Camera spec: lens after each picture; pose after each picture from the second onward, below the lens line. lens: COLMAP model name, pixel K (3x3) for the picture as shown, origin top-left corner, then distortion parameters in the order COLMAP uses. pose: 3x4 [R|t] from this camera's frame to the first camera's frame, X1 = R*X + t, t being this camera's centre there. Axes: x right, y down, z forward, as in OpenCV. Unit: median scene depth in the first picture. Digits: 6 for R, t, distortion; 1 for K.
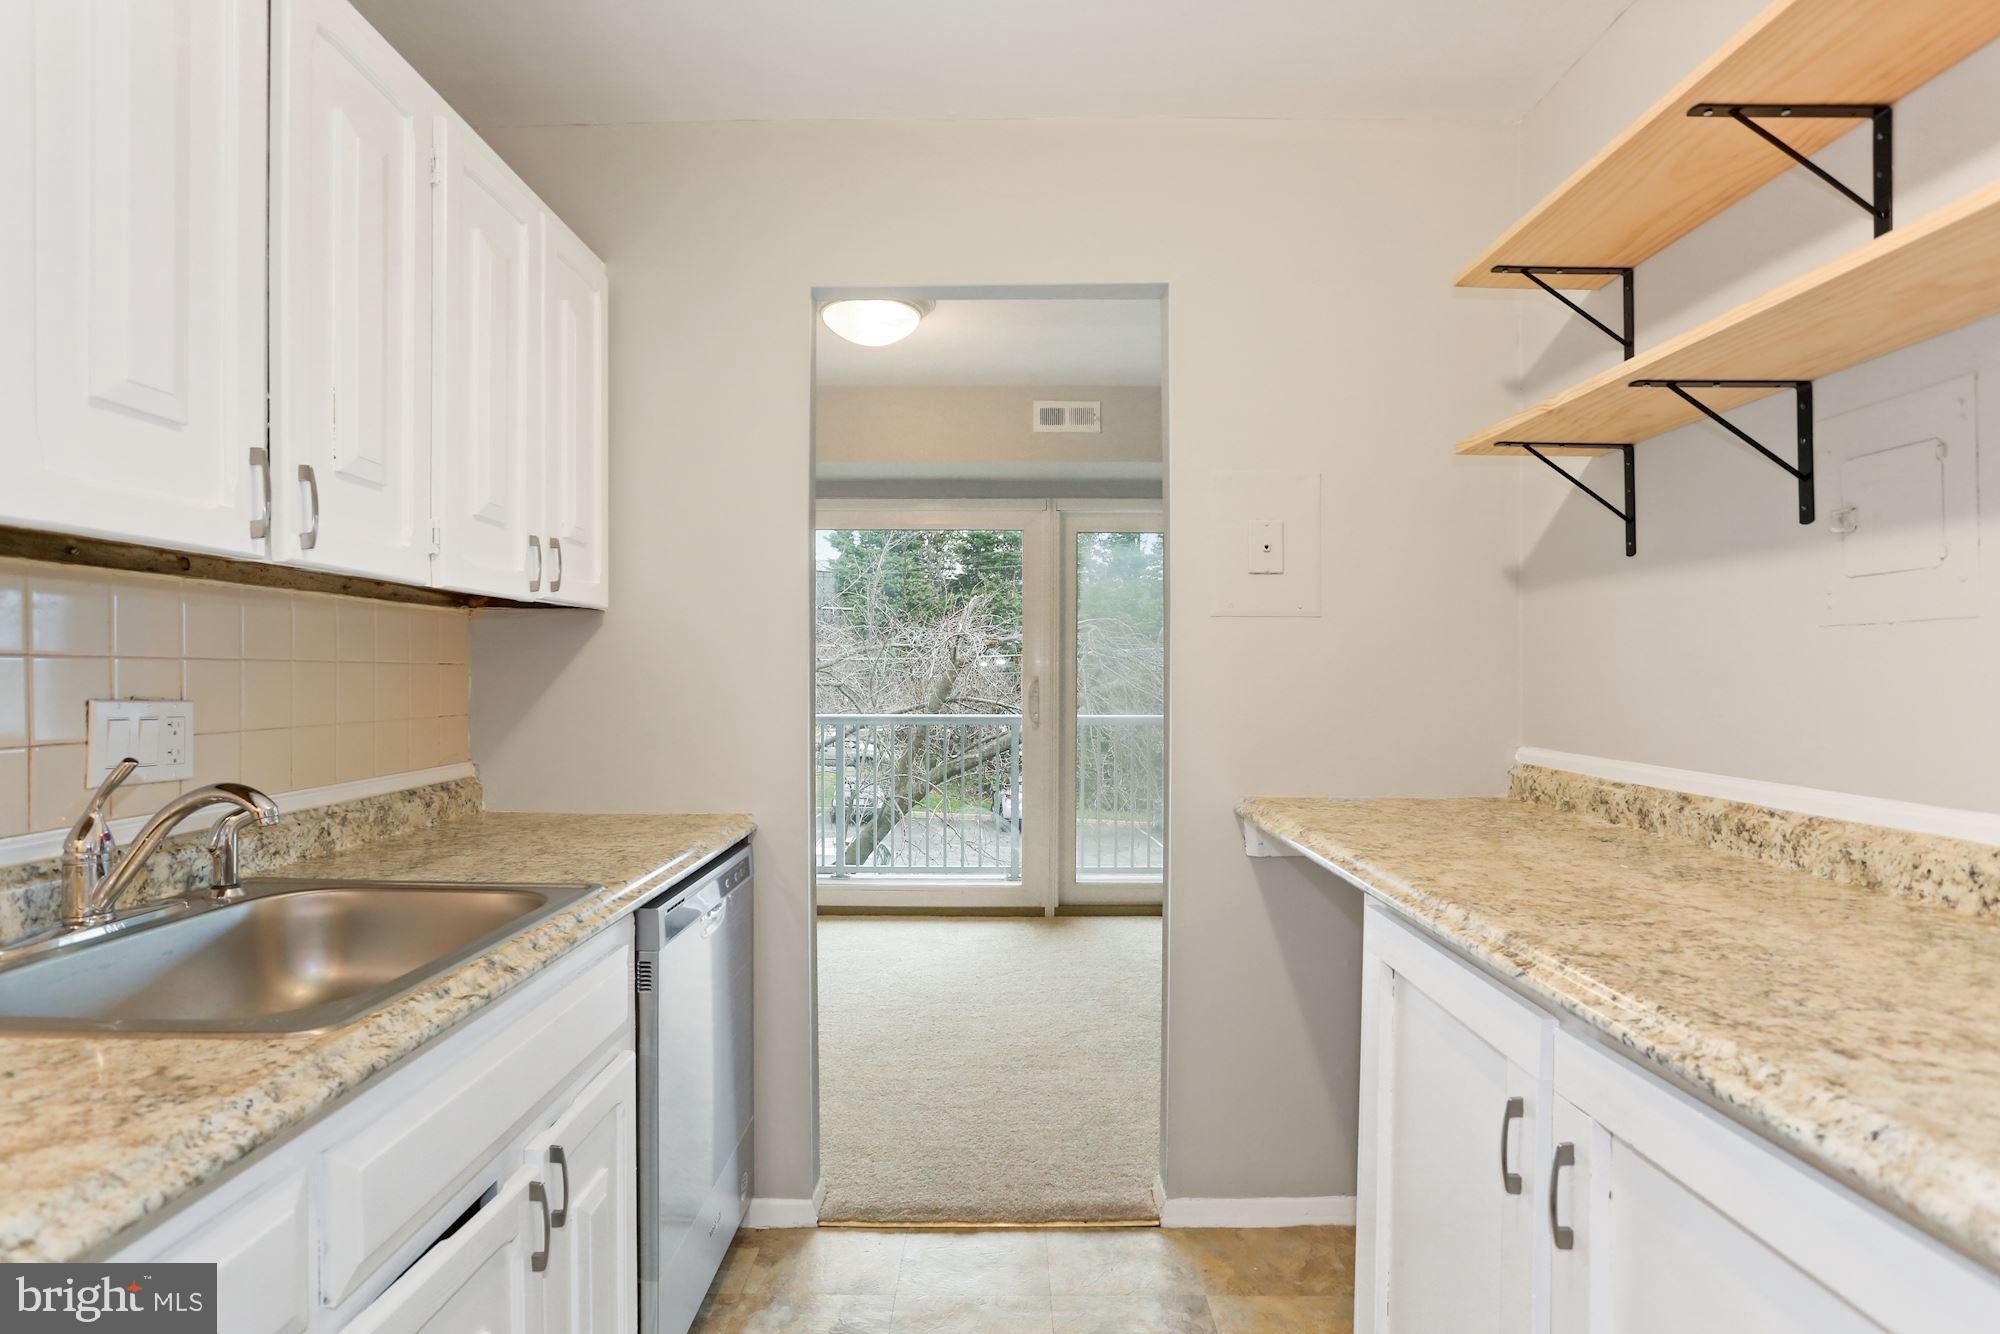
lens RADIAL K [[1020.1, 0, 974.7], [0, 1020.1, 651.8], [0, 0, 1]] dist [-0.022469, 0.022275]
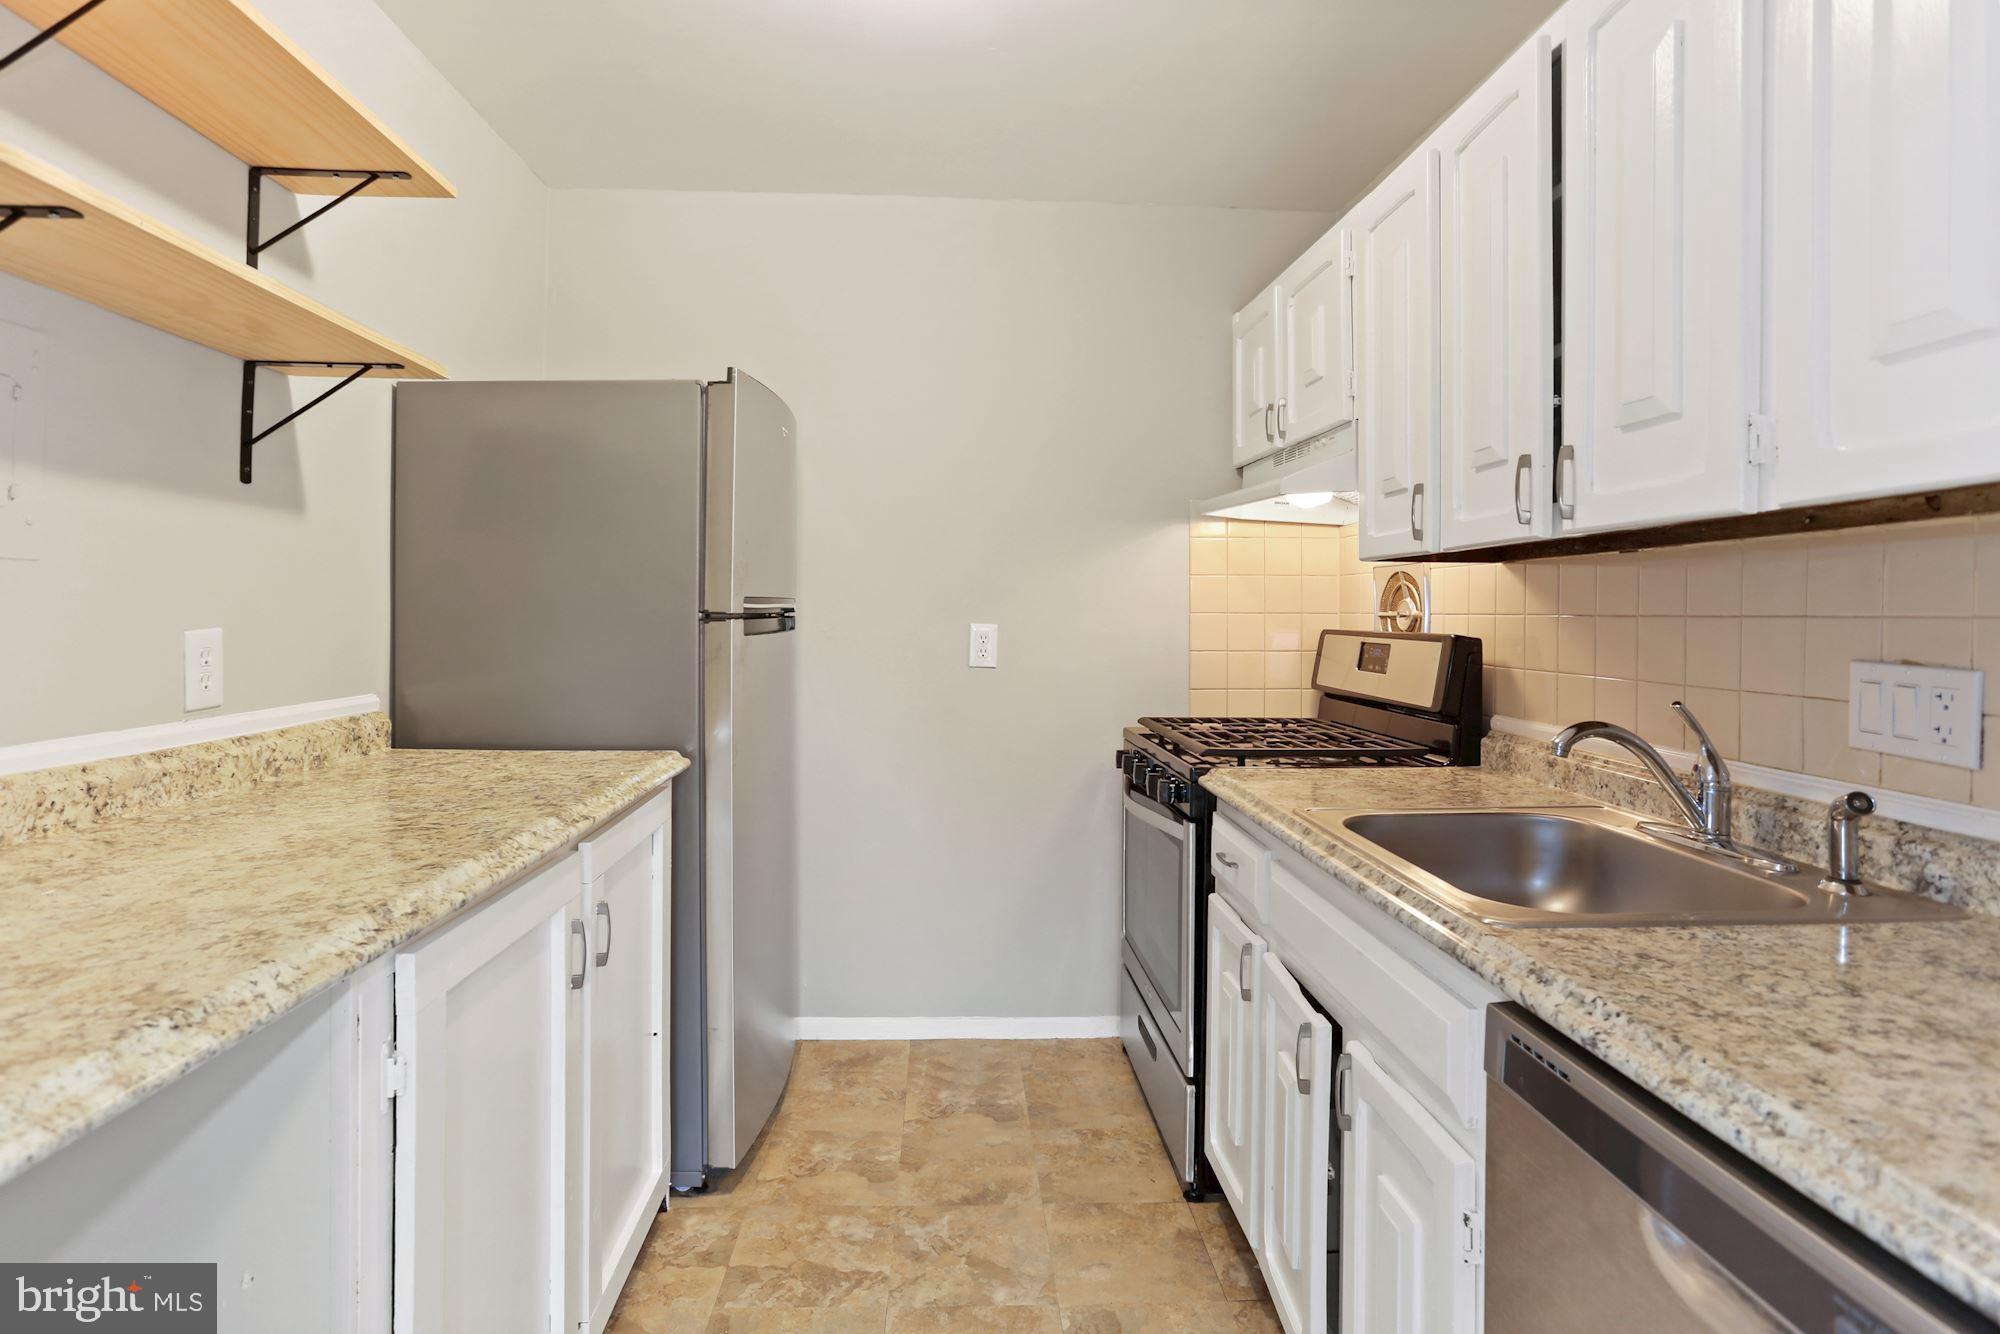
lens RADIAL K [[1020.1, 0, 974.7], [0, 1020.1, 651.8], [0, 0, 1]] dist [-0.022469, 0.022275]
pose [[-0.998043, -0.009579, -0.061787, 0.063403], [-0.010572, 0.999820, 0.015754, 0.033767], [0.061625, 0.016376, -0.997965, 2.009875]]
